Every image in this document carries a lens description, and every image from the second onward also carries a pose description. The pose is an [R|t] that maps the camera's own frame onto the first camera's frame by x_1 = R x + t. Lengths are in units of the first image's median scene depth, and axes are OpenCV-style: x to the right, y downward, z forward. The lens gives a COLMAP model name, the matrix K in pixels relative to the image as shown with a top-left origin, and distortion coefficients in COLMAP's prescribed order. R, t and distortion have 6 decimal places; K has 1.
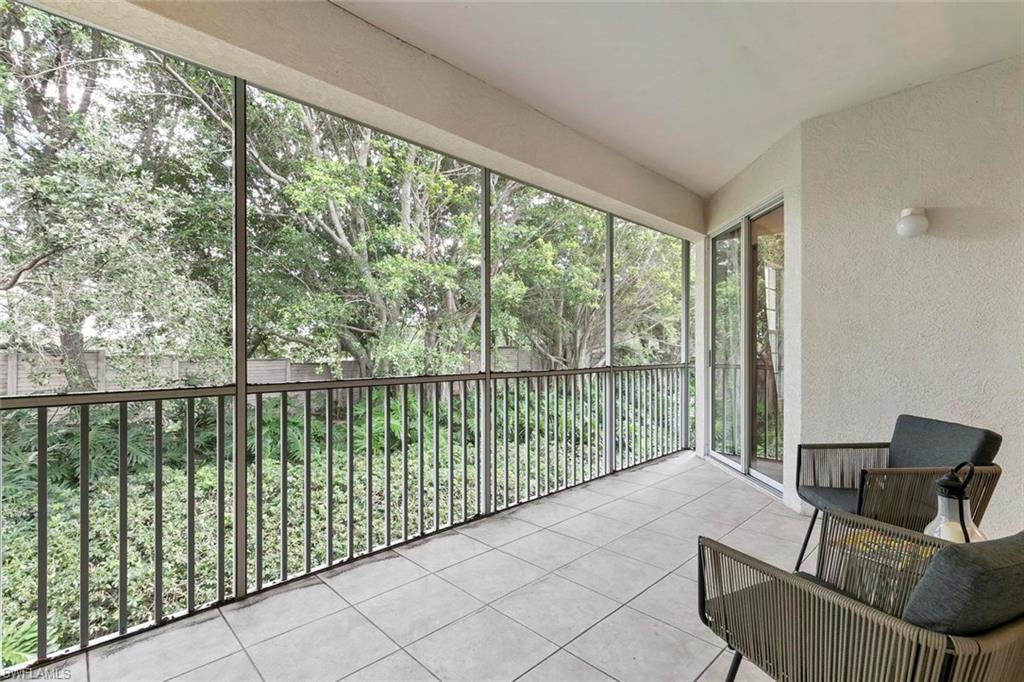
lens RADIAL K [[466.4, 0, 517.6], [0, 466.4, 348.1], [0, 0, 1]] dist [0.006606, -0.000210]
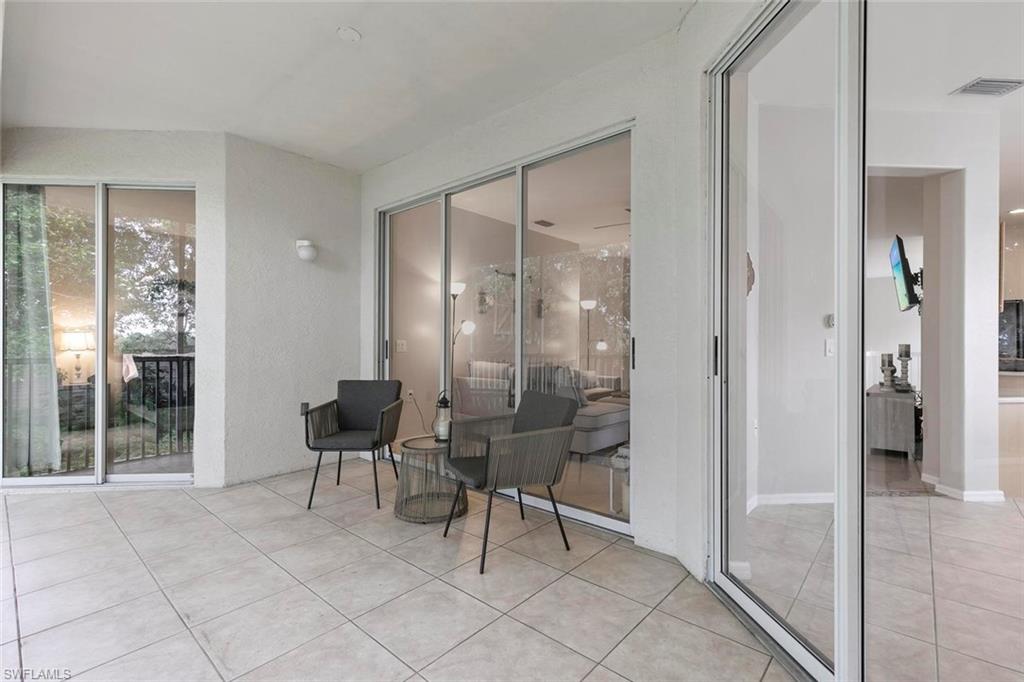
lens RADIAL K [[466.4, 0, 514.1], [0, 466.4, 340.2], [0, 0, 1]] dist [0.006606, -0.000210]
pose [[-0.092625, 0.011753, 0.995632, -0.557431], [-0.004370, 0.999916, -0.012210, 0.019199], [-0.995691, -0.005482, -0.092566, 0.423607]]
